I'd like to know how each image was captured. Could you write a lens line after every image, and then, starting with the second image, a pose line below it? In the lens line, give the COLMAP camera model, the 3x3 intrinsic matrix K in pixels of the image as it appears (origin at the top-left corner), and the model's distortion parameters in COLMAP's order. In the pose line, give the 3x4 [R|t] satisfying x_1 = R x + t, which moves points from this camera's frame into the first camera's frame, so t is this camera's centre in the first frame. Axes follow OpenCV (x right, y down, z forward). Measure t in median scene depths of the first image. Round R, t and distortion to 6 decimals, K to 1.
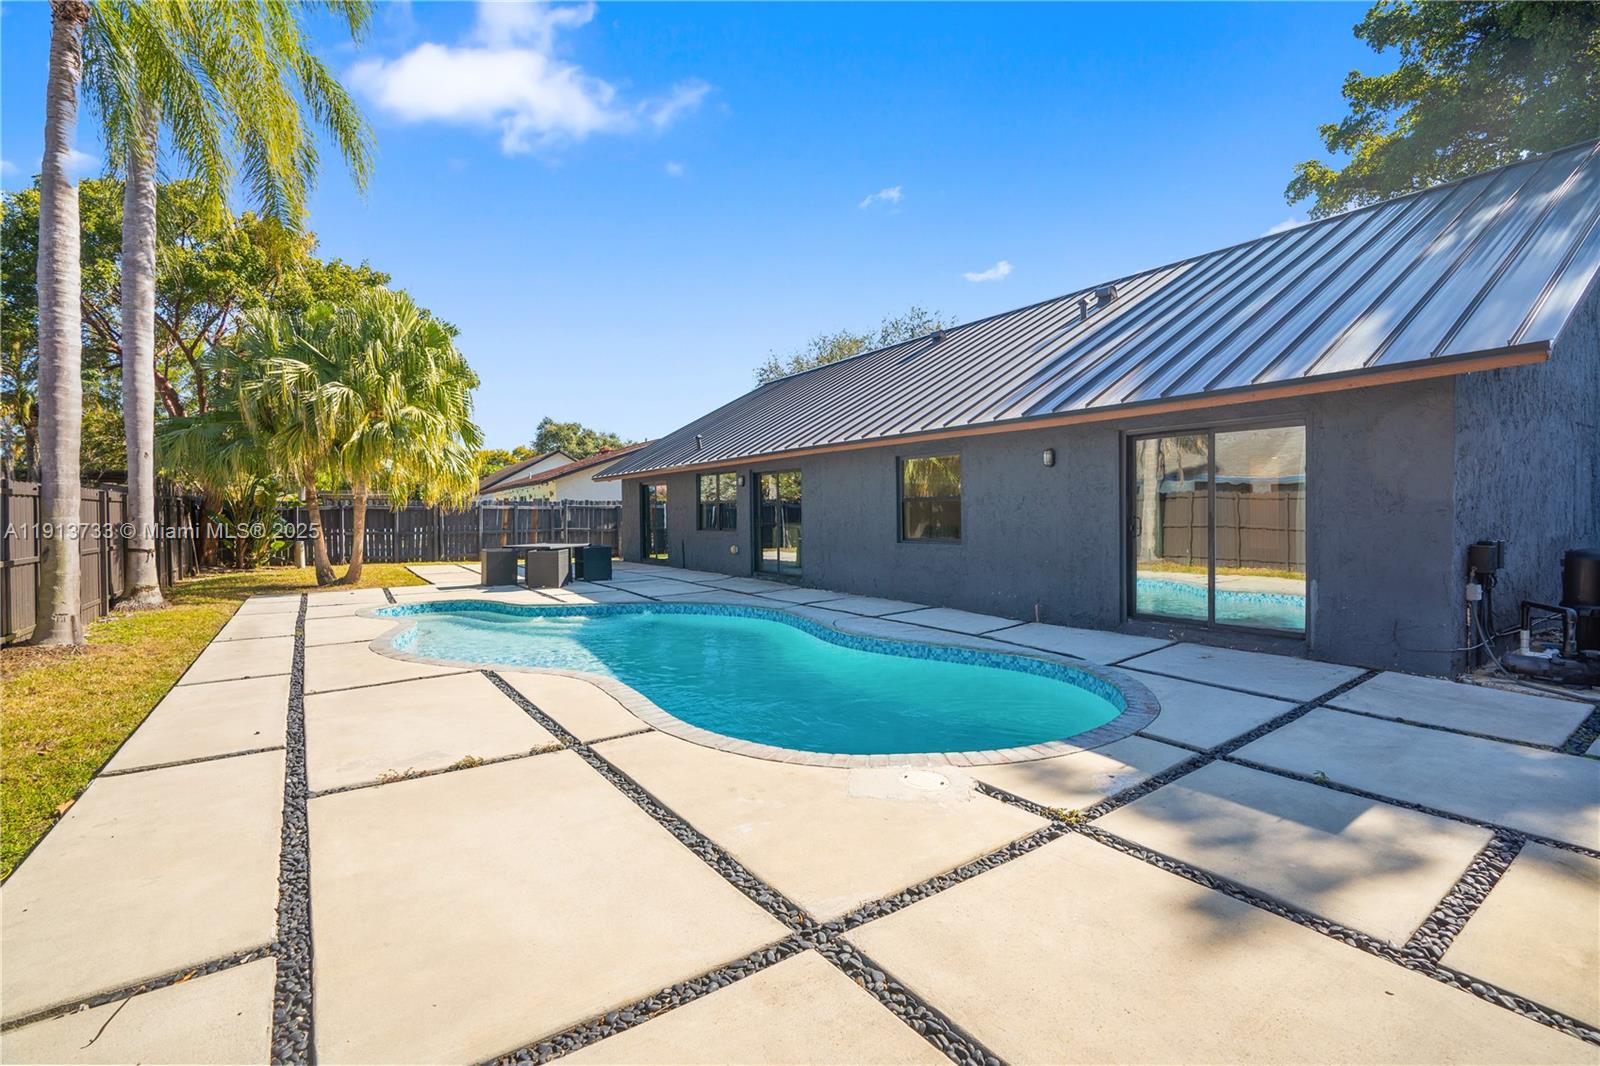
lens RADIAL K [[745.1, 0, 796.9], [0, 745.1, 520.6], [0, 0, 1]] dist [-0.055521, 0.018688]
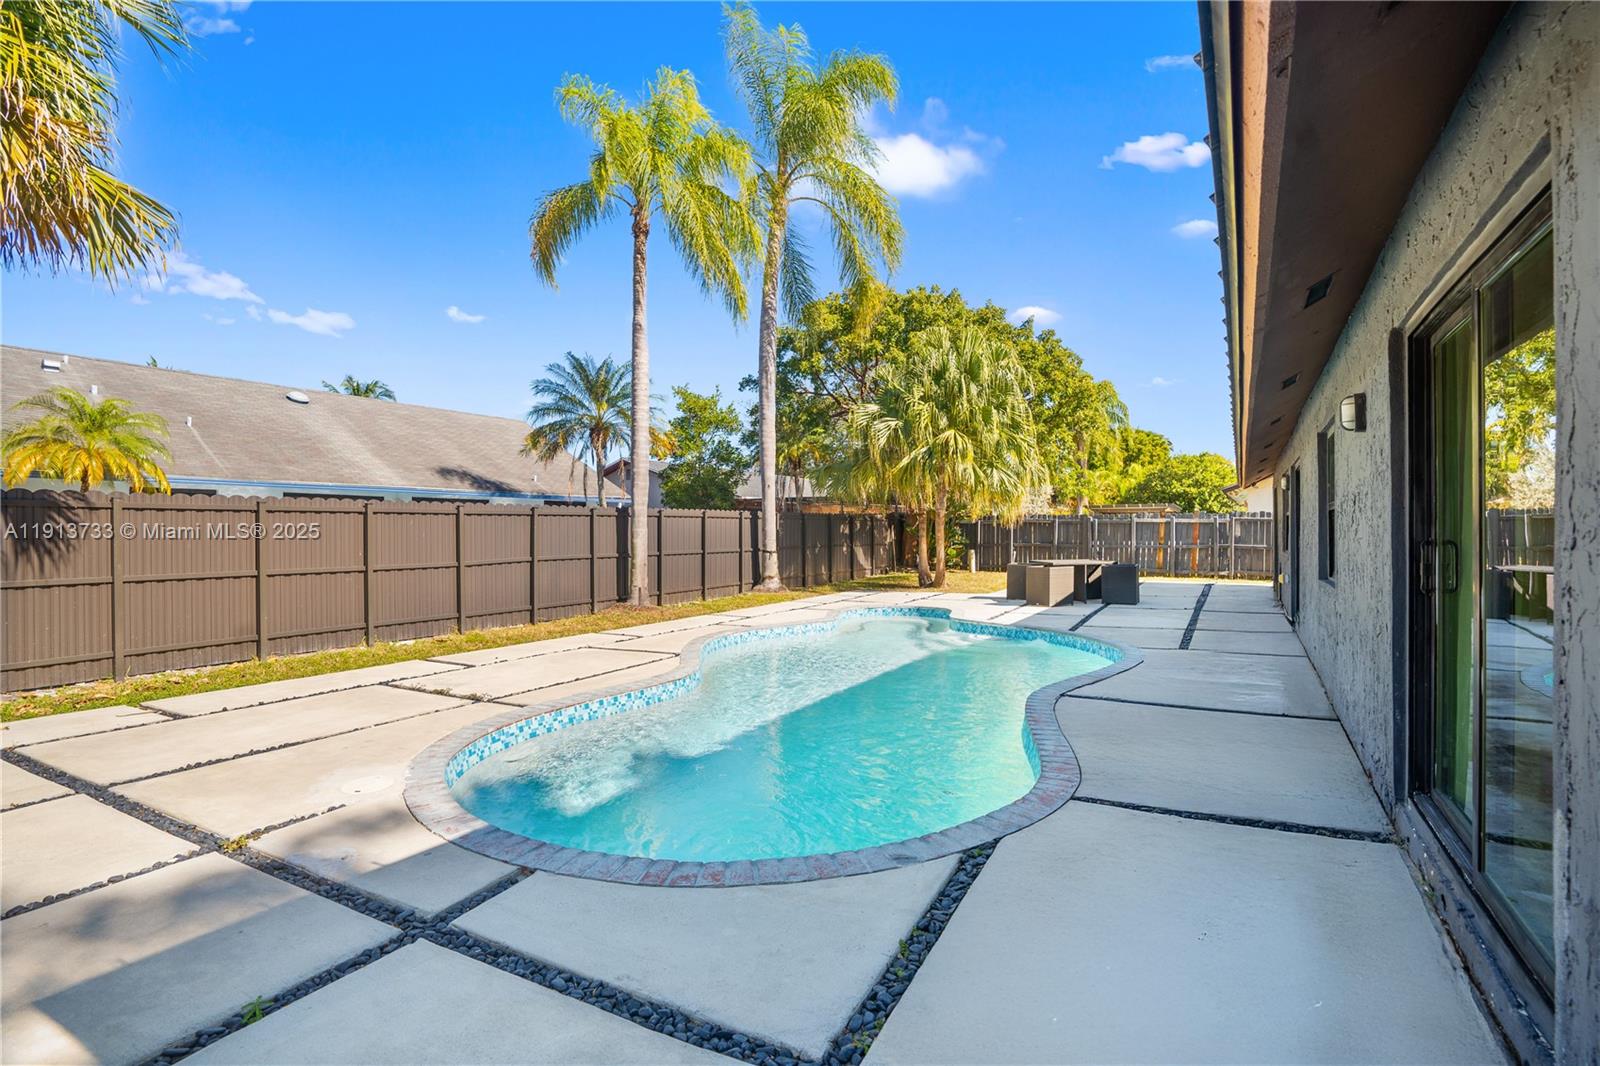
lens RADIAL K [[745.1, 0, 795.6], [0, 745.1, 533.5], [0, 0, 1]] dist [-0.055521, 0.018688]
pose [[0.426566, 0.009640, -0.904405, 1.186037], [-0.010860, 0.999926, 0.005536, -0.009305], [0.904391, 0.007461, 0.426639, 0.976266]]
